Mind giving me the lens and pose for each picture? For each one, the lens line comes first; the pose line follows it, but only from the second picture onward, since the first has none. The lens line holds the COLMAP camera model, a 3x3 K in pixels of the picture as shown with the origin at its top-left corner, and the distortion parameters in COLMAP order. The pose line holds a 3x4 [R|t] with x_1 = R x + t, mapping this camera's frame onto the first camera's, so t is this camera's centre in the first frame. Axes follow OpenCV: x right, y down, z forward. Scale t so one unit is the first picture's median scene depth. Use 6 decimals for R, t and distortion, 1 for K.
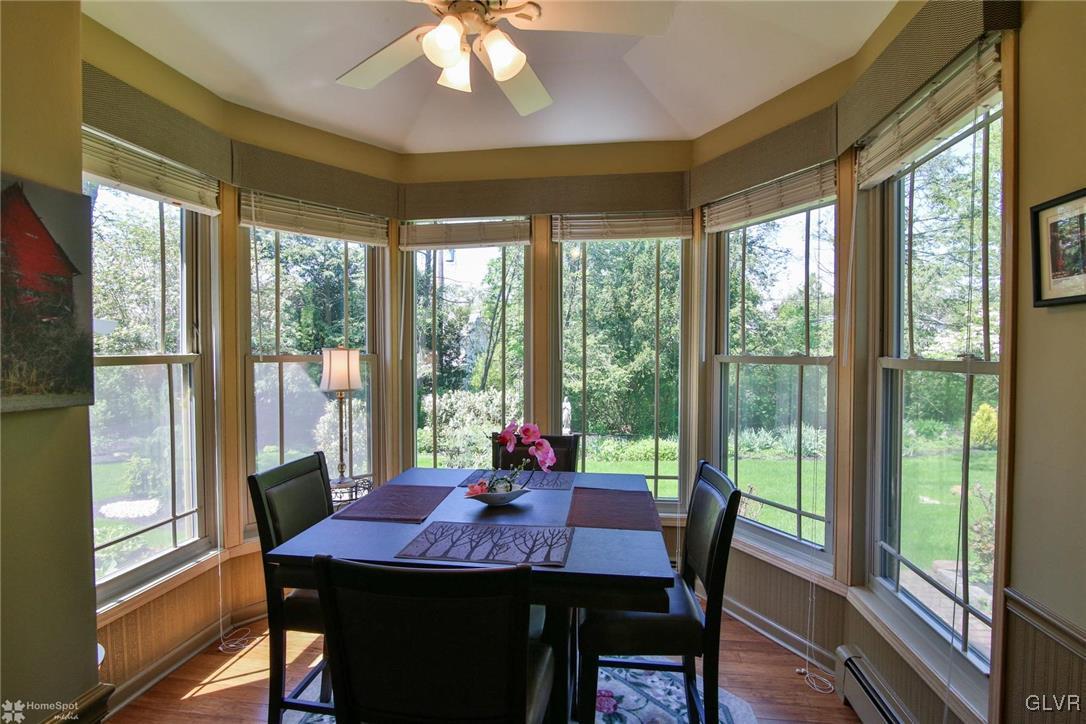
lens RADIAL K [[530.5, 0, 542.9], [0, 530.5, 364.2], [0, 0, 1]] dist [-0.019943, 0.000437]
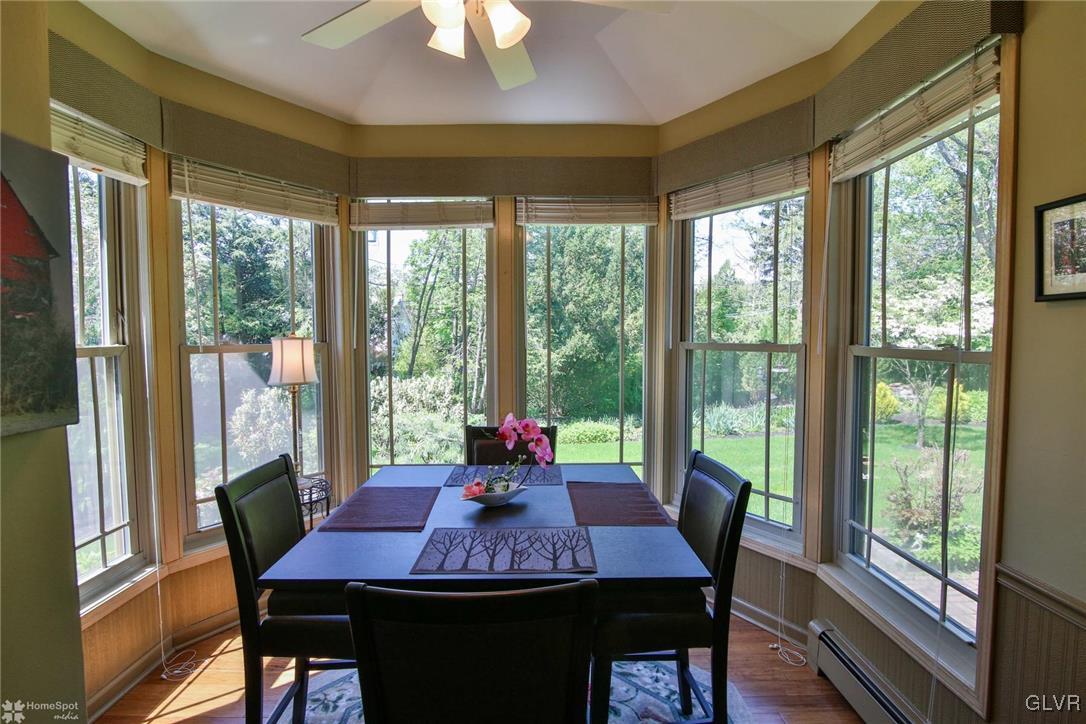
lens RADIAL K [[530.5, 0, 542.9], [0, 530.5, 364.2], [0, 0, 1]] dist [-0.019943, 0.000437]
pose [[0.989596, -0.011046, 0.143447, -0.107762], [0.006628, 0.999490, 0.031237, -0.011911], [-0.143719, -0.029962, 0.989165, 0.049115]]
